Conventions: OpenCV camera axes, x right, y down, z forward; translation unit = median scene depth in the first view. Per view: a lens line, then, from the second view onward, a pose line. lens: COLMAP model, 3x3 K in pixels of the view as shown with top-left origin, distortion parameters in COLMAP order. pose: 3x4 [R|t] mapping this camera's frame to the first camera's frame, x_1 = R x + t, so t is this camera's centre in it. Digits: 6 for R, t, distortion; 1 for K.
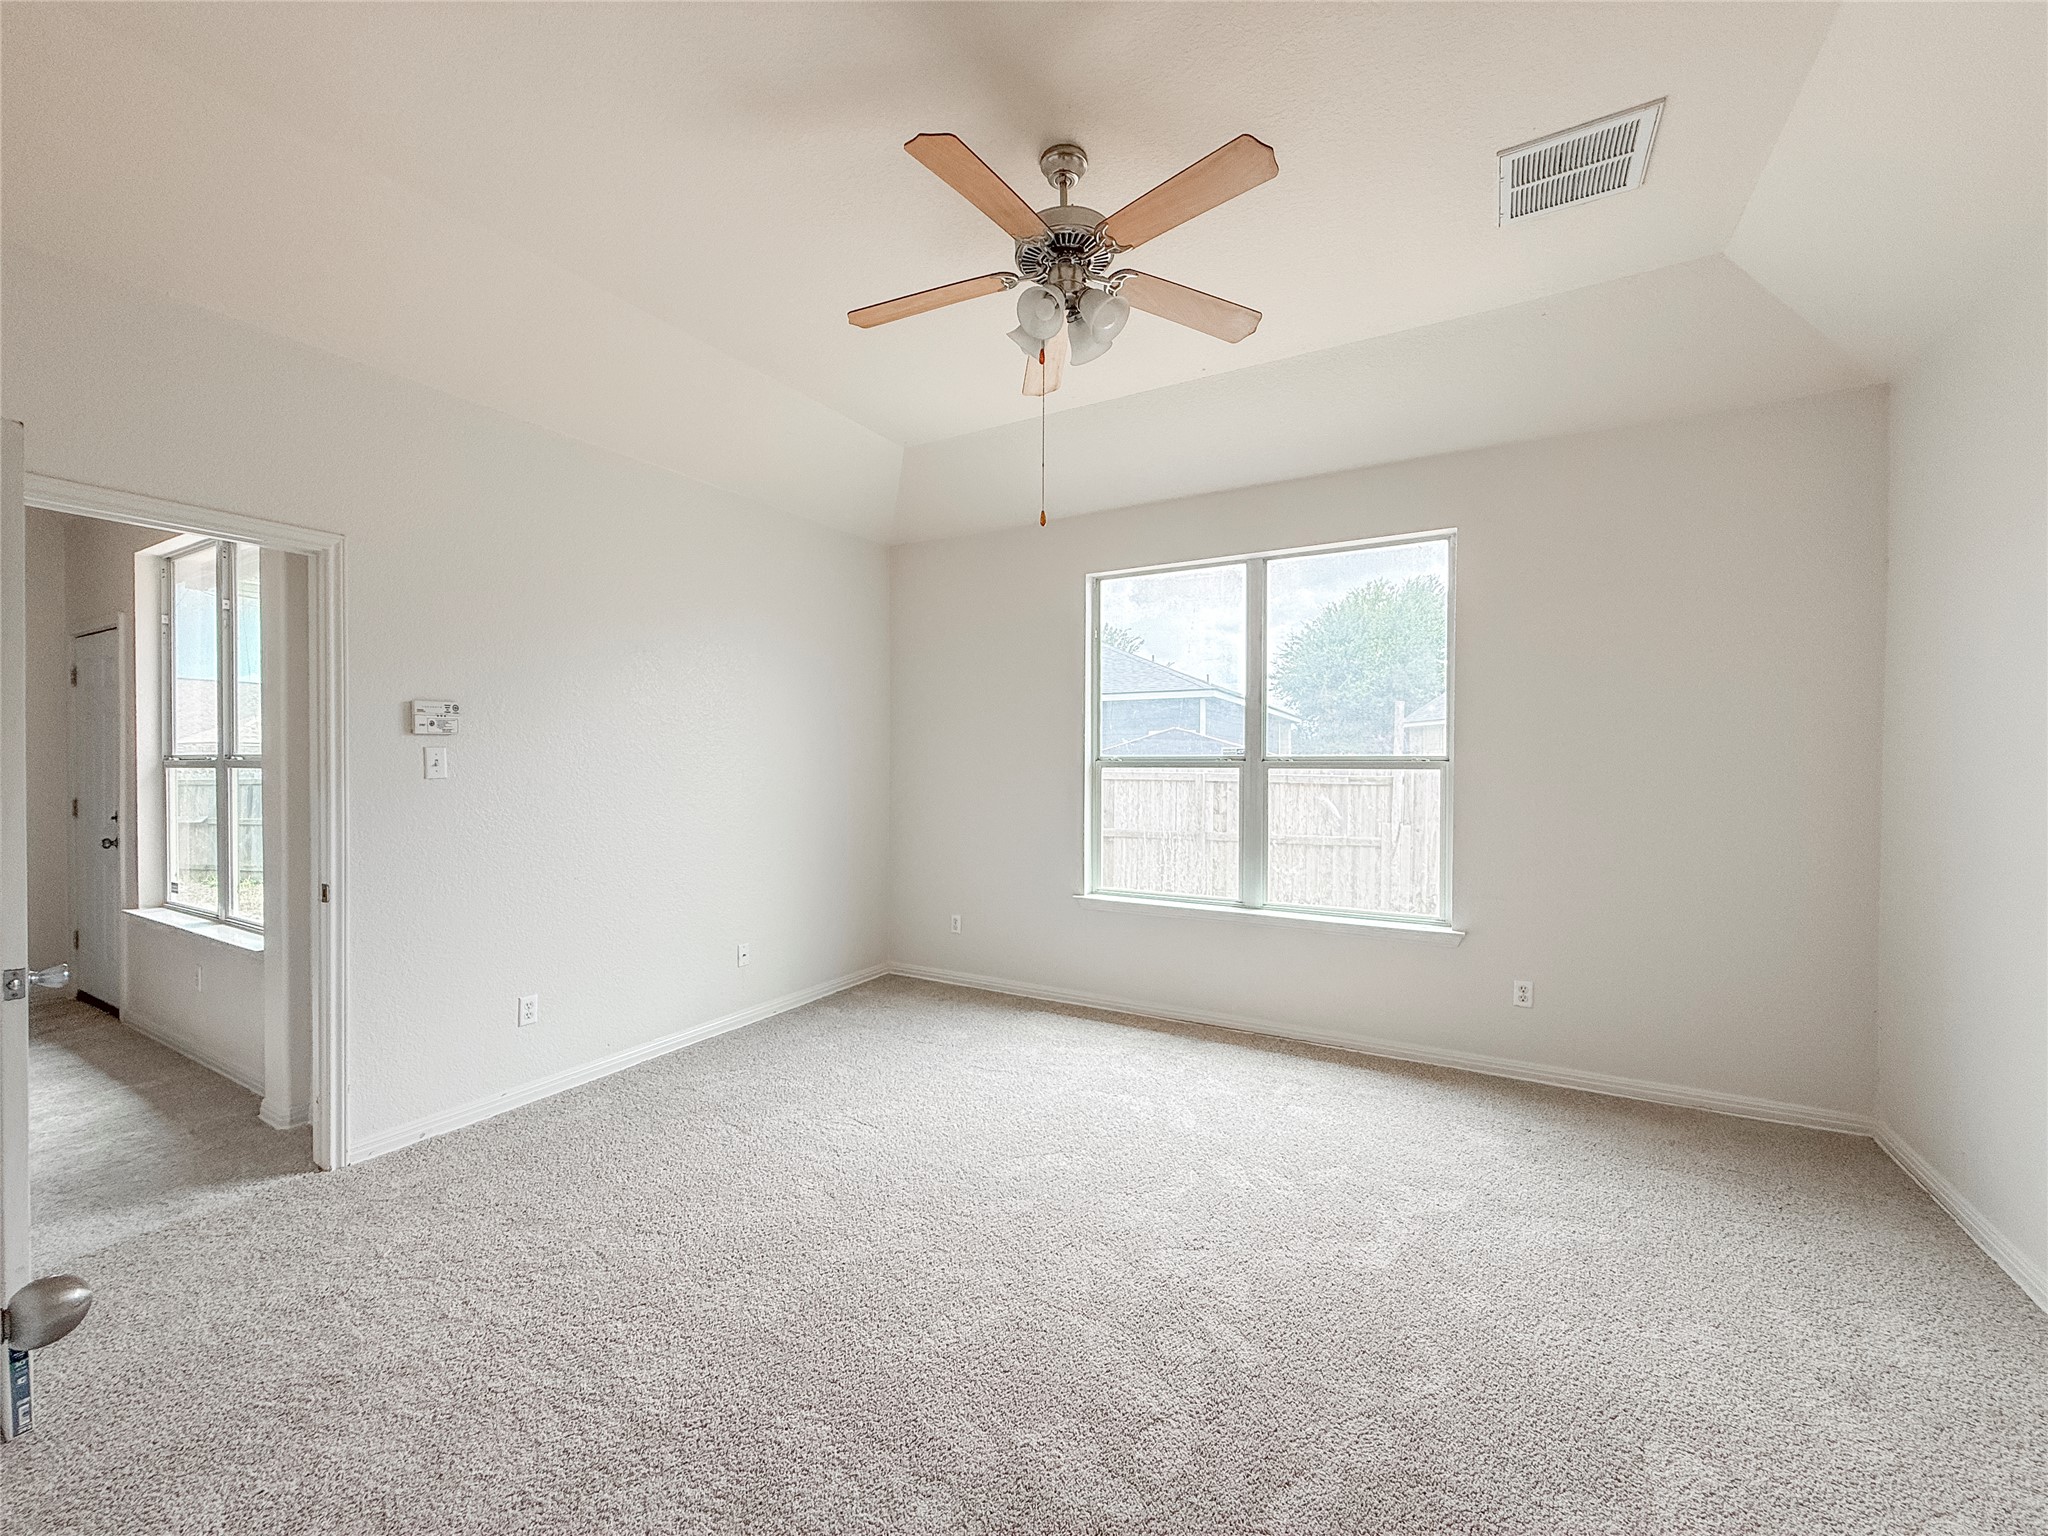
lens RADIAL K [[818.7, 0, 1015.8], [0, 818.7, 770.4], [0, 0, 1]] dist [0.000227, -0.000061]
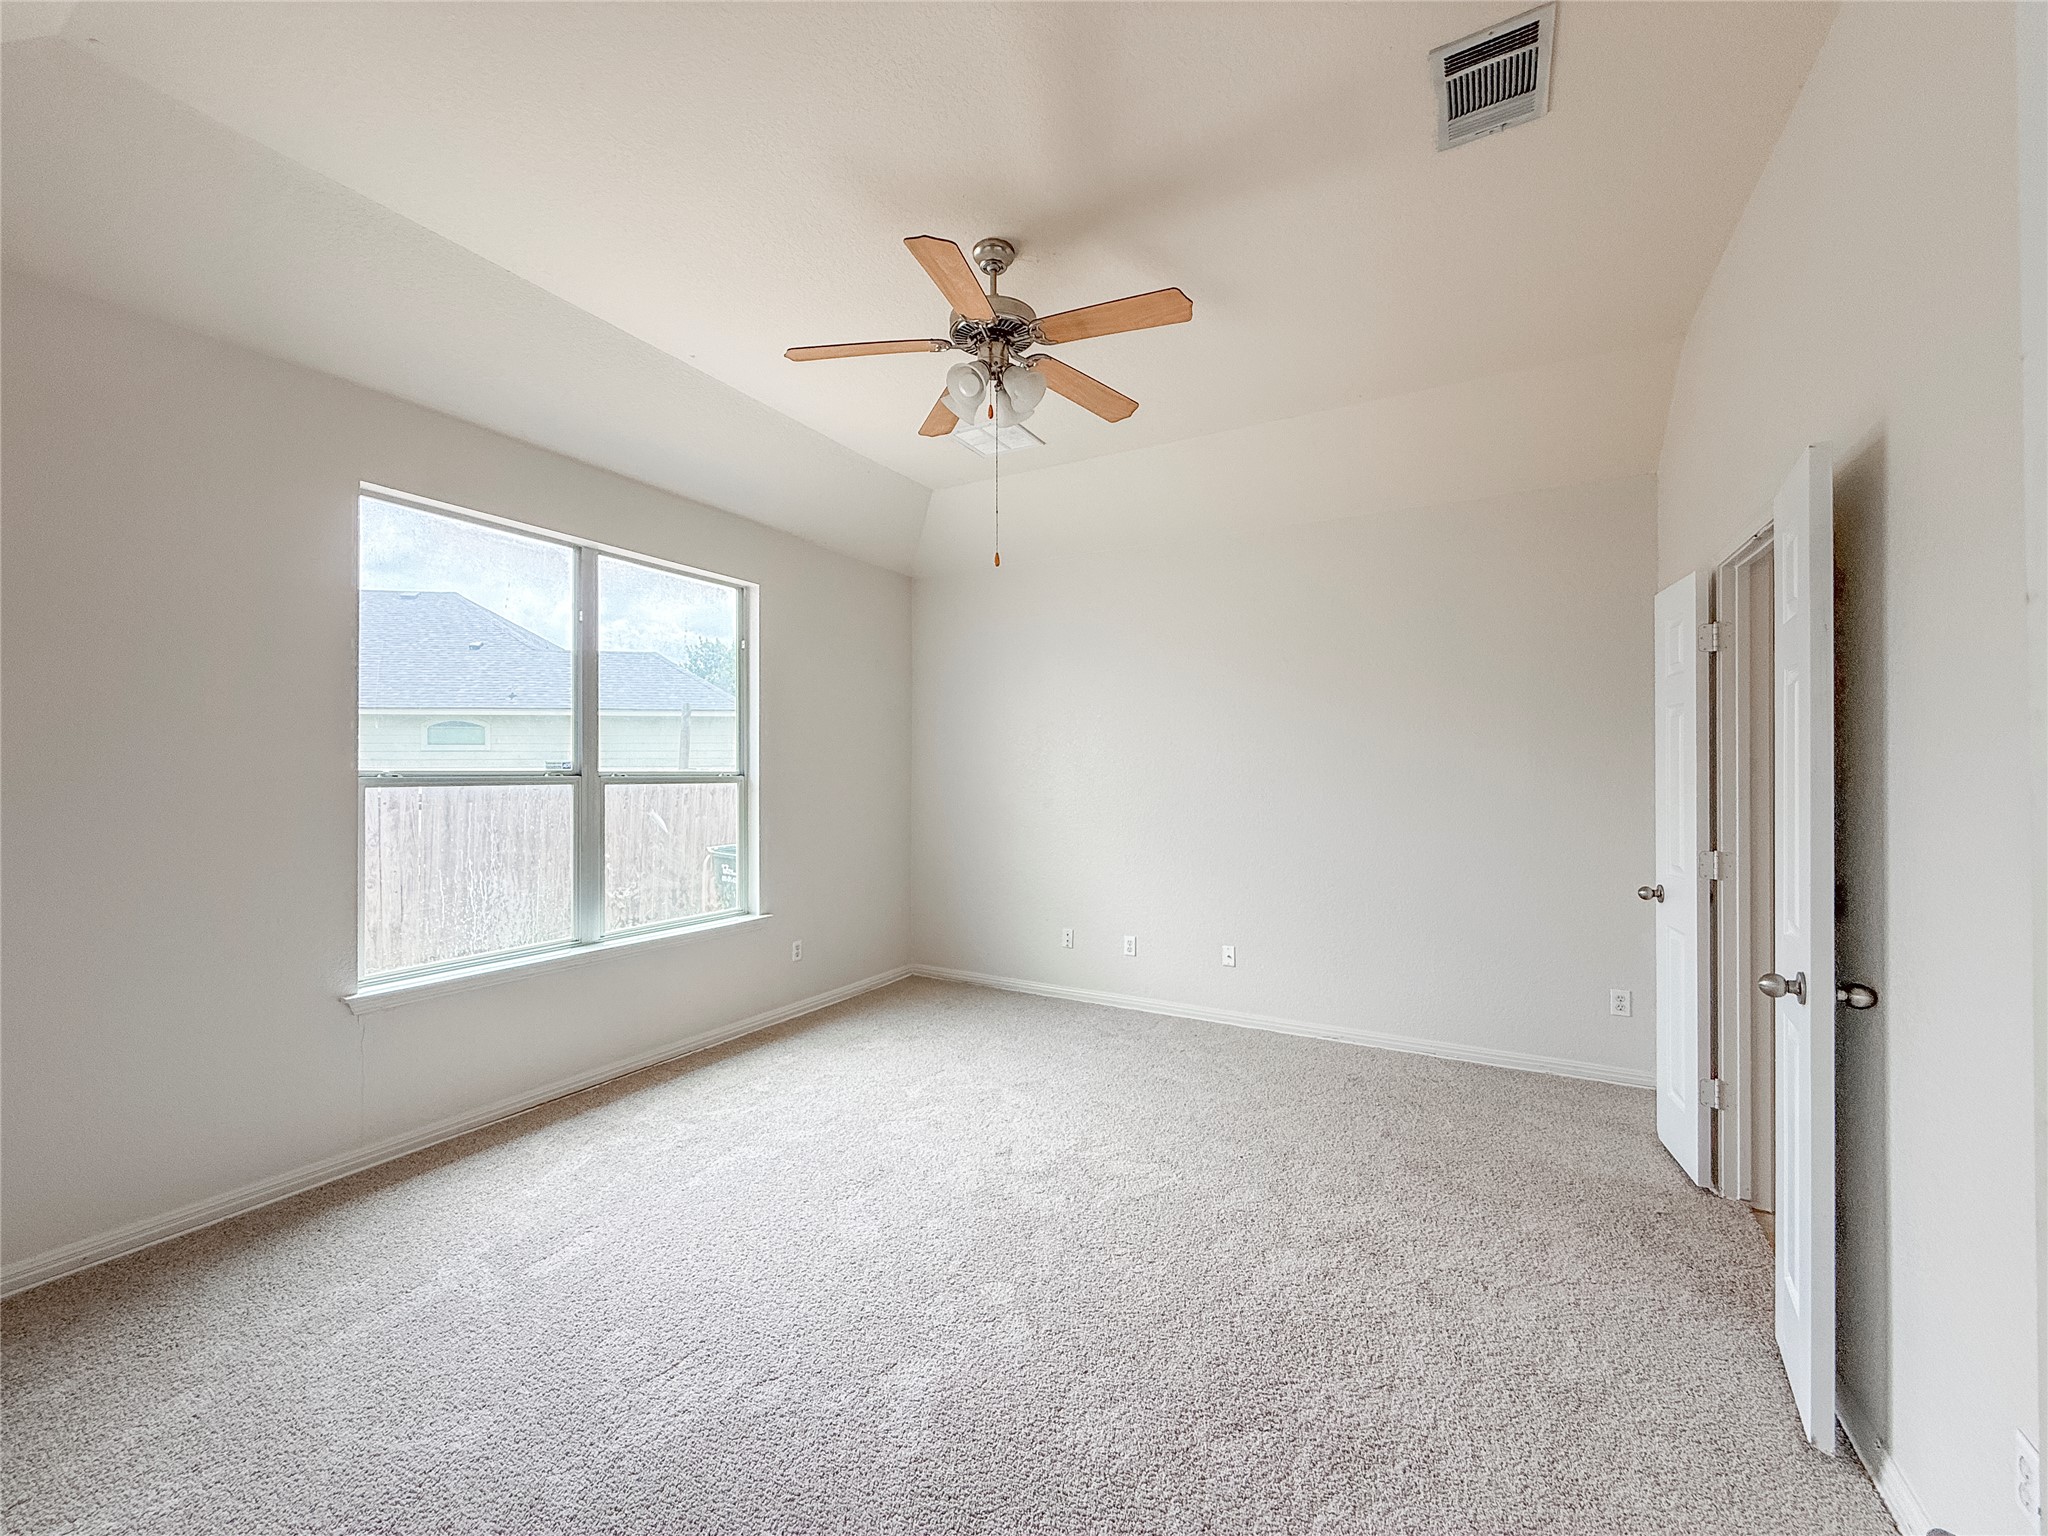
lens RADIAL K [[818.7, 0, 1015.8], [0, 818.7, 770.4], [0, 0, 1]] dist [0.000227, -0.000061]
pose [[-0.013264, 0.005162, 0.999899, -0.744678], [0.015574, 0.999866, -0.004956, -0.008251], [-0.999791, 0.015507, -0.013342, 0.685337]]
